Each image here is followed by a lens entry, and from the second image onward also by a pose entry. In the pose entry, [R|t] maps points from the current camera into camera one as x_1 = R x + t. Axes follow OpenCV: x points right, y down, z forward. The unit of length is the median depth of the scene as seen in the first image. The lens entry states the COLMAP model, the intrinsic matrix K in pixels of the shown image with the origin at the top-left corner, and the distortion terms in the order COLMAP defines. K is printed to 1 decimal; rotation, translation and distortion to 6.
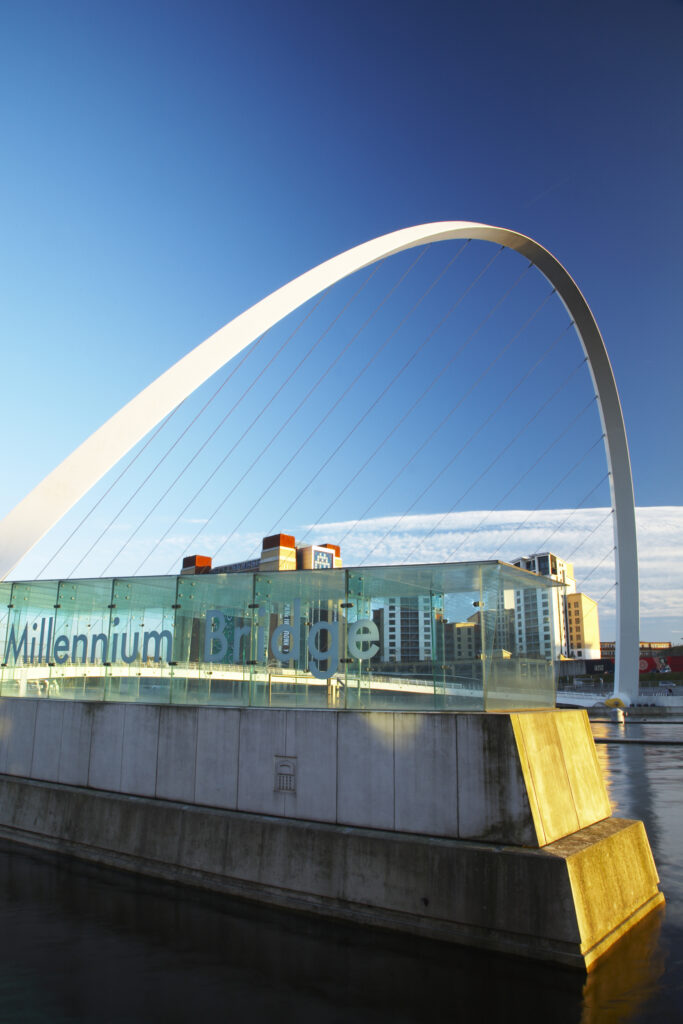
lens RADIAL K [[705.8, 0, 341.5], [0, 705.8, 512.0], [0, 0, 1]] dist [-0.121214, 0.058731]
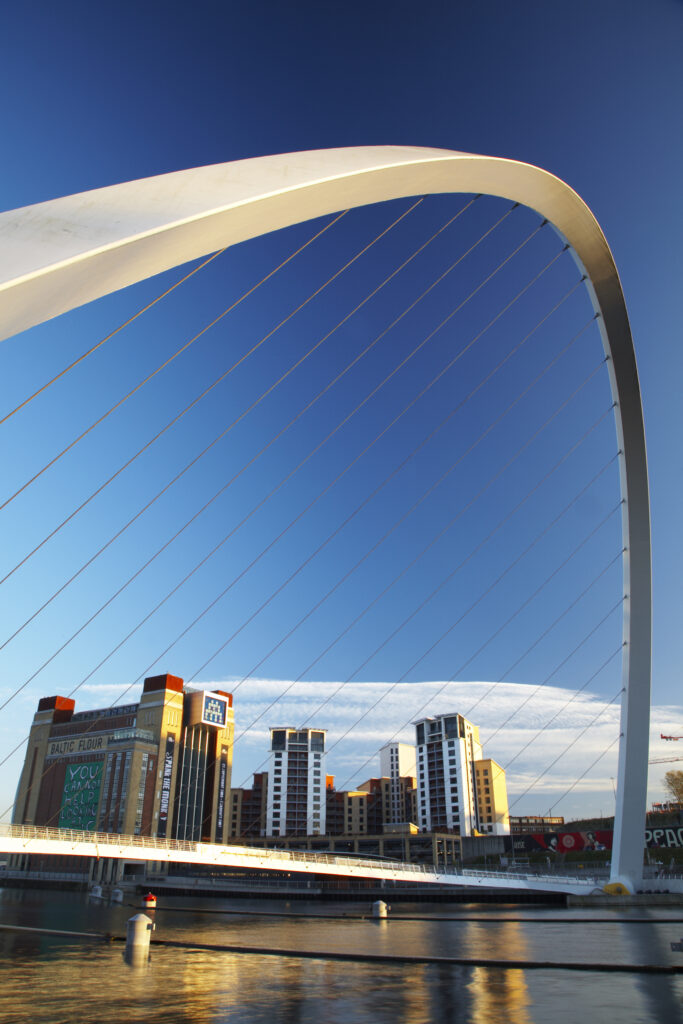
lens RADIAL K [[705.8, 0, 341.5], [0, 705.8, 512.0], [0, 0, 1]] dist [-0.121214, 0.058731]
pose [[0.978804, 0.092471, 0.182736, -0.052371], [-0.048195, 0.971206, -0.233314, 0.026646], [-0.199049, 0.219561, 0.955077, 0.116444]]
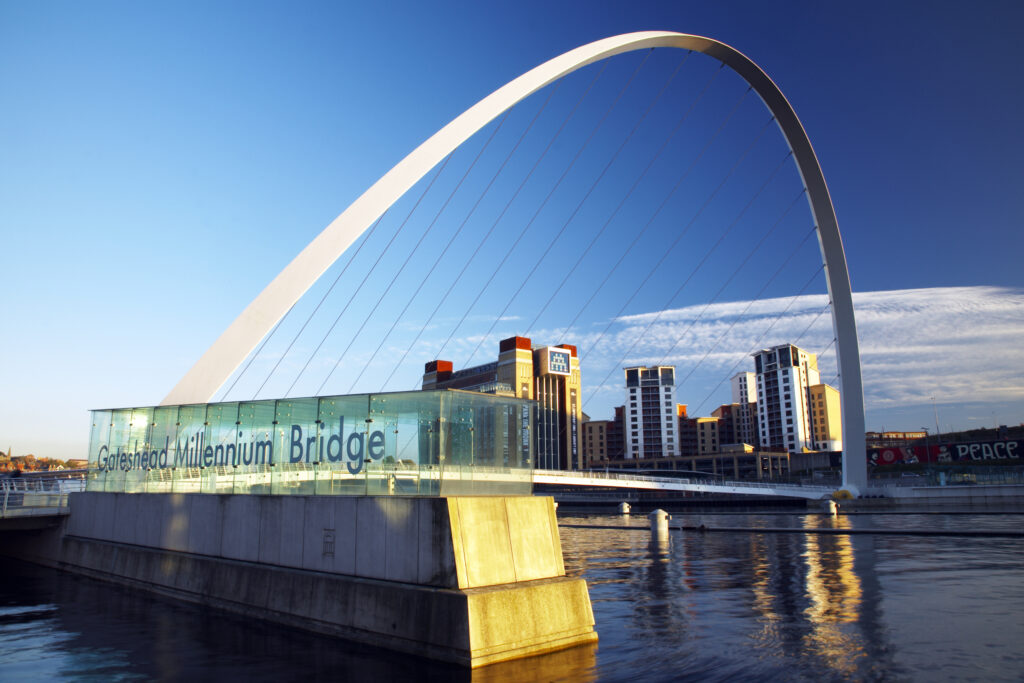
lens RADIAL K [[705.8, 0, 512.0], [0, 705.8, 341.5], [0, 0, 1]] dist [-0.121214, 0.058731]
pose [[0.992800, -0.040516, -0.112723, 0.021979], [0.045283, 0.998171, 0.040062, -0.003100], [0.110894, -0.044878, 0.992818, -0.015668]]
